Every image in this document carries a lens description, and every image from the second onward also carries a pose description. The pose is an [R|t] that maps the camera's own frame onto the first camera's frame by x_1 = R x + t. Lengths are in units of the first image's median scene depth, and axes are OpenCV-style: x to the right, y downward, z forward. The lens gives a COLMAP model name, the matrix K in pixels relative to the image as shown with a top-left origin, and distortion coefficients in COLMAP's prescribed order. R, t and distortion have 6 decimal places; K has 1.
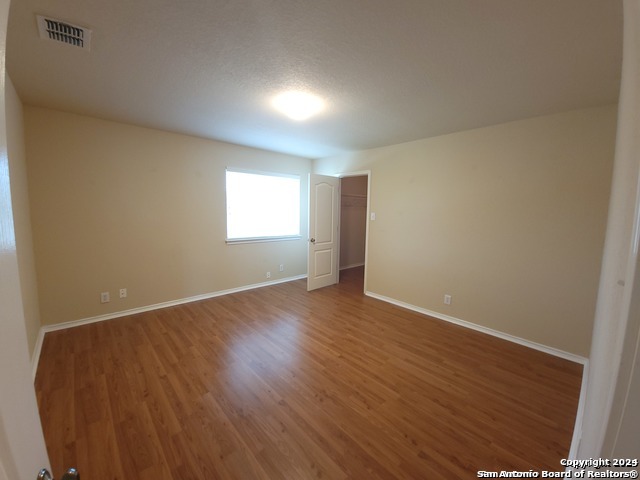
lens RADIAL K [[261.5, 0, 320.0], [0, 261.5, 240.0], [0, 0, 1]] dist [0.000920, -0.001627]
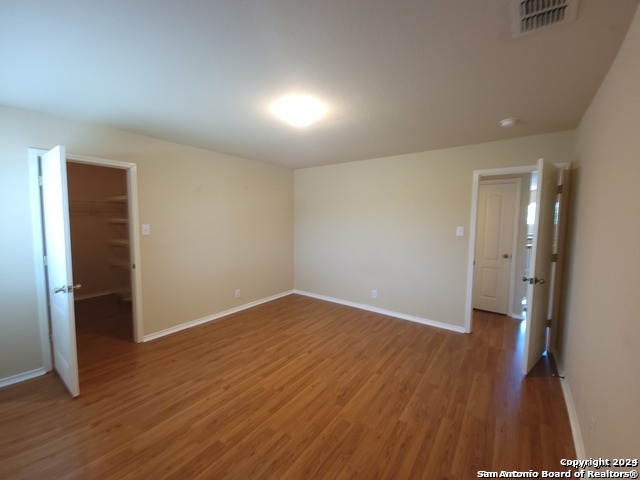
lens RADIAL K [[261.5, 0, 320.1], [0, 261.5, 240.8], [0, 0, 1]] dist [0.000920, -0.001627]
pose [[-0.196567, -0.104714, 0.974883, -0.924134], [0.102644, 0.986620, 0.126671, -0.157323], [-0.975103, 0.124965, -0.183188, 1.035131]]
